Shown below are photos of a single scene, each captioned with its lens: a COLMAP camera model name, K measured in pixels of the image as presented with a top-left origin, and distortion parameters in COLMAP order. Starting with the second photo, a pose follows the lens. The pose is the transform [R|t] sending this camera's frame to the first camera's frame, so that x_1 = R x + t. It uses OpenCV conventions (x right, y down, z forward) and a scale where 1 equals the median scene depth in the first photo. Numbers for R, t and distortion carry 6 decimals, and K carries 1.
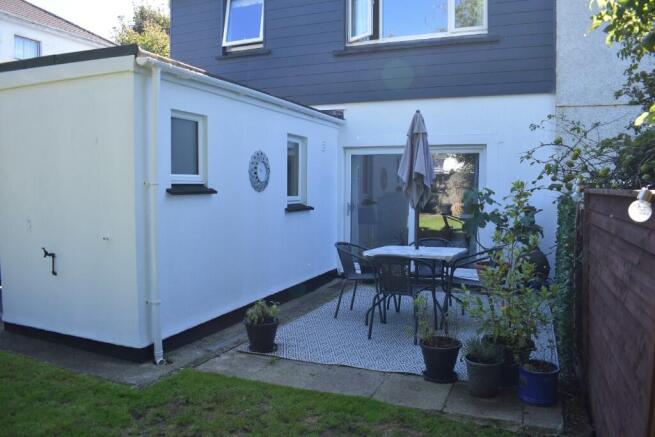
lens RADIAL K [[512.7, 0, 323.8], [0, 512.7, 219.9], [0, 0, 1]] dist [-0.078374, -0.001515]
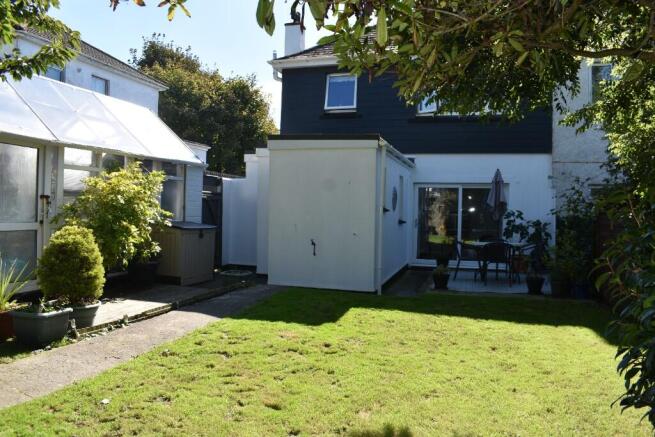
lens RADIAL K [[512.7, 0, 331.6], [0, 512.7, 215.4], [0, 0, 1]] dist [-0.078374, -0.001515]
pose [[0.992214, 0.012640, 0.123902, -0.392516], [-0.006207, 0.998619, -0.052171, 0.035012], [-0.124390, 0.050996, 0.990922, -0.462522]]
